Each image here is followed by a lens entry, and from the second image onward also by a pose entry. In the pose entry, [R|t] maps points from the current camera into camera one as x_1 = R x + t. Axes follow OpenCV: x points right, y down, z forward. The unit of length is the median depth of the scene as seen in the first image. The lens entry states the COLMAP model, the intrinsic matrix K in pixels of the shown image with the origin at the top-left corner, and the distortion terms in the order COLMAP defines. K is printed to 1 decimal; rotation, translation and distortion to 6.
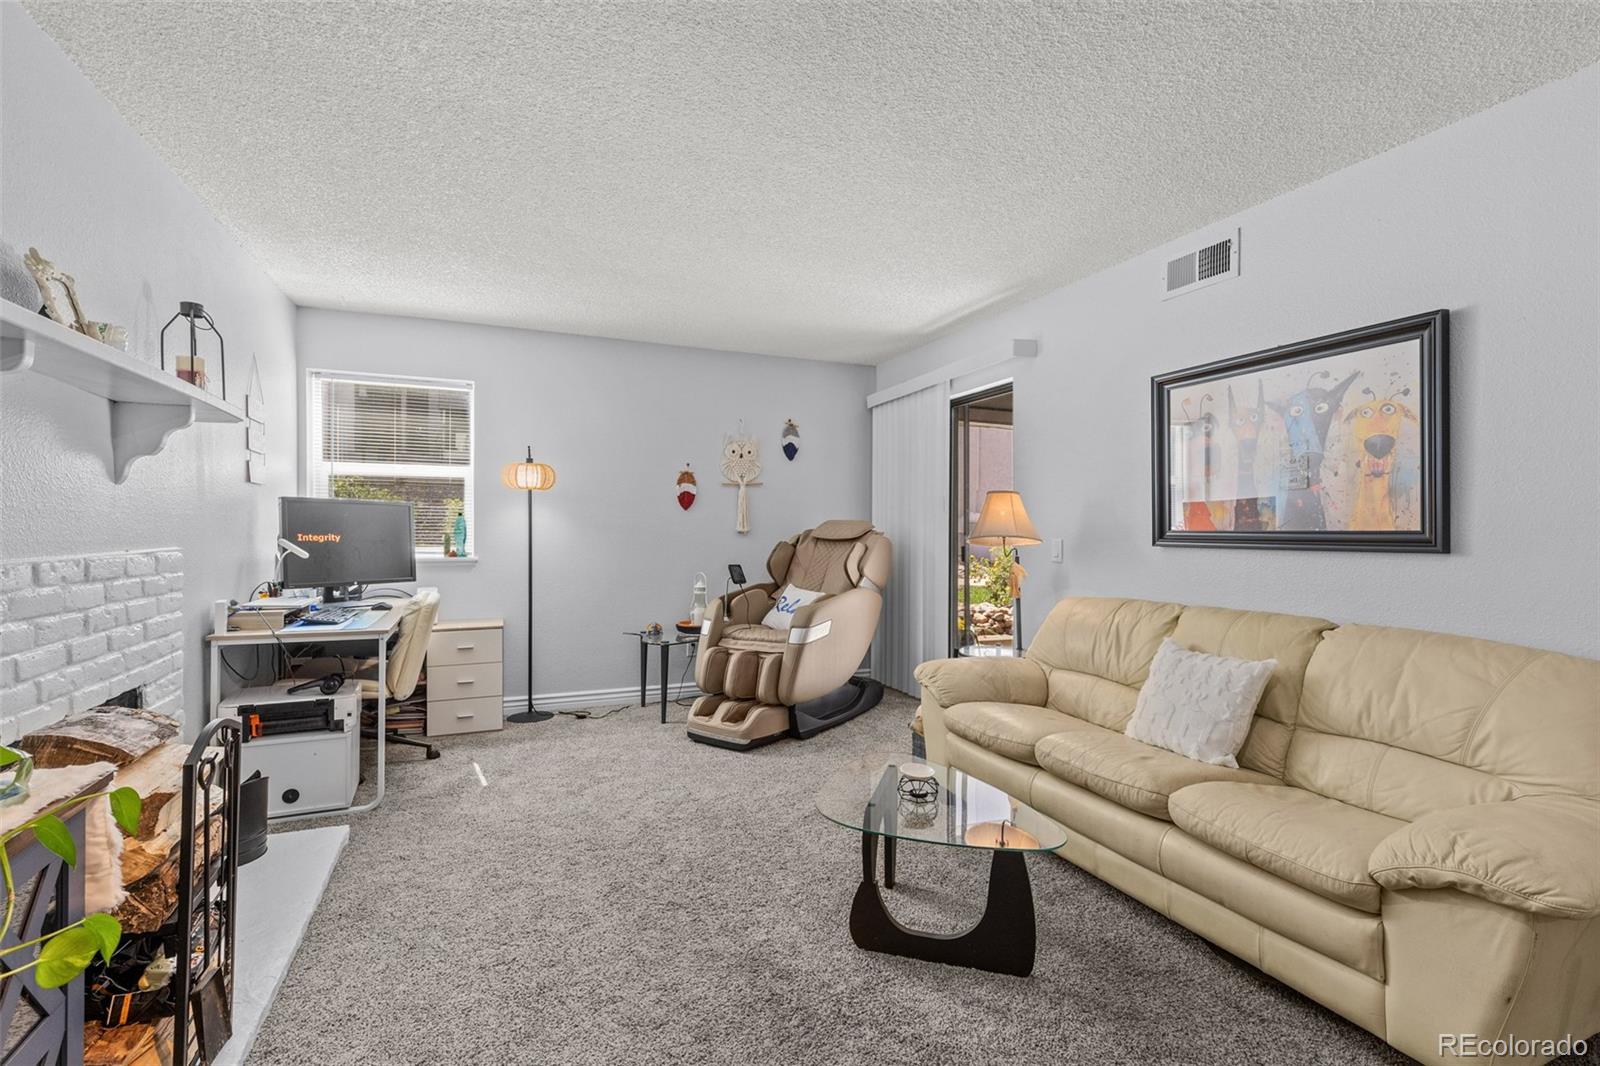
lens RADIAL K [[720.3, 0, 790.0], [0, 720.3, 540.1], [0, 0, 1]] dist [0.014920, -0.000774]
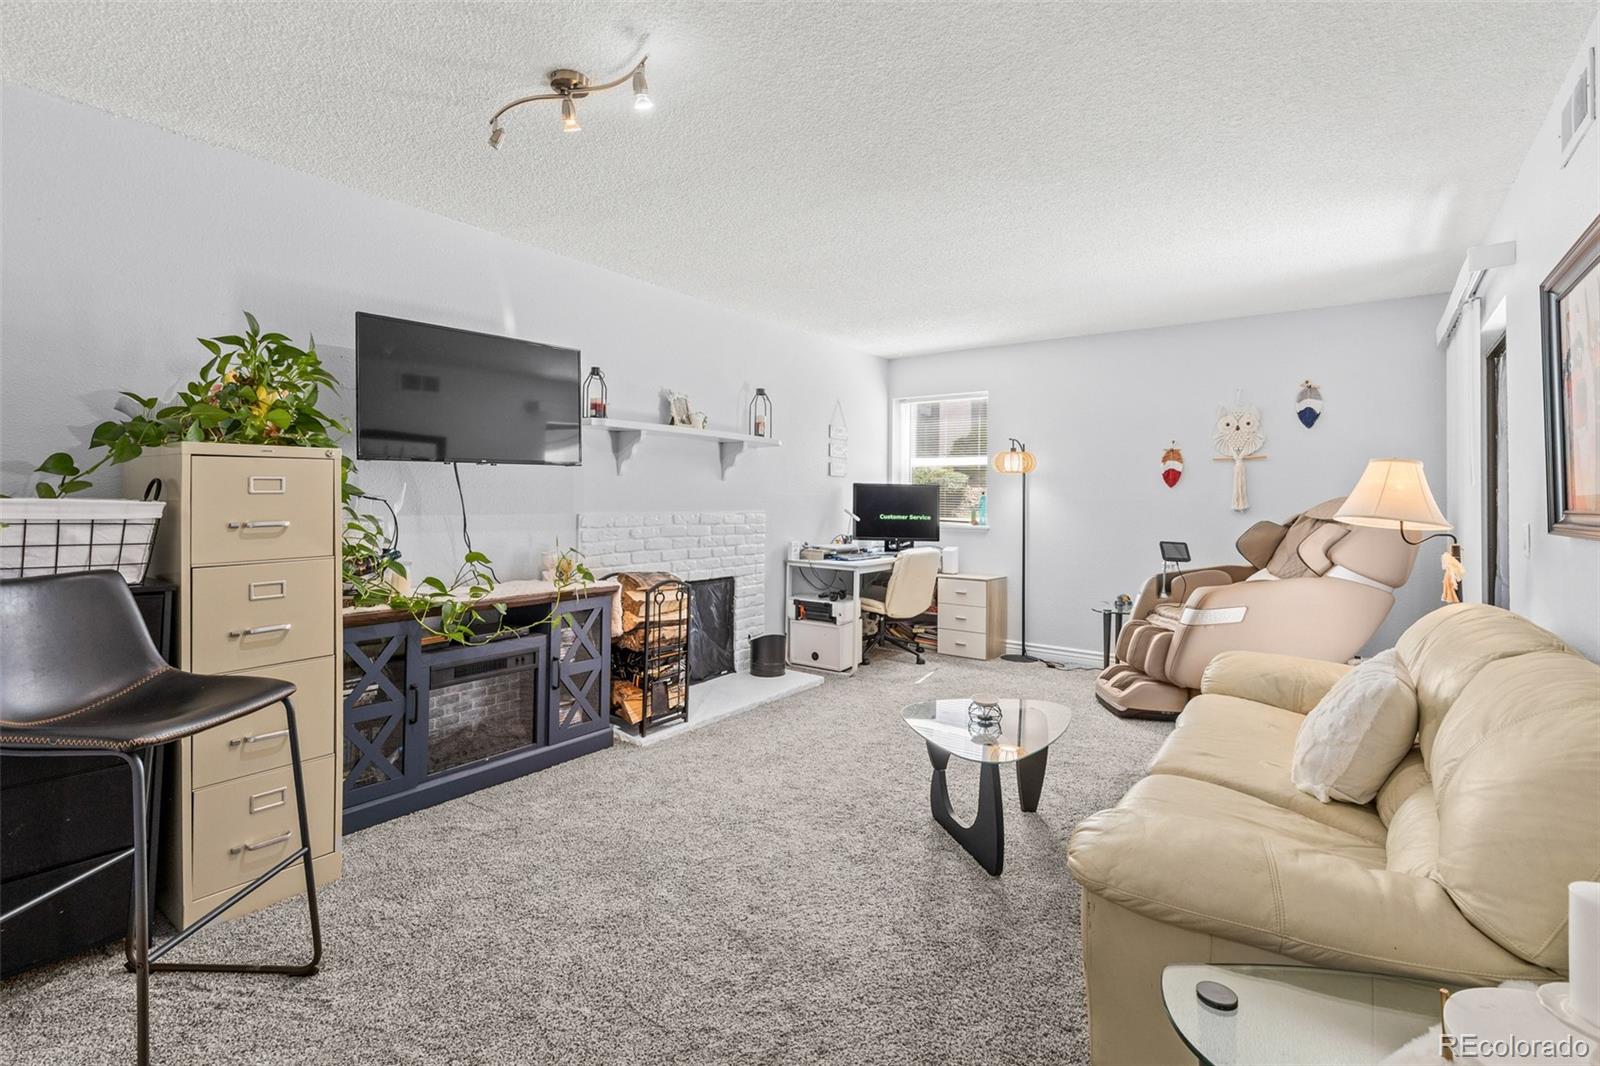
lens RADIAL K [[720.3, 0, 792.3], [0, 720.3, 498.6], [0, 0, 1]] dist [0.014920, -0.000774]
pose [[0.515283, -0.000961, -0.857020, 0.521349], [-0.023839, 0.999596, -0.015455, 0.002291], [0.856689, 0.028394, 0.515052, 0.035827]]
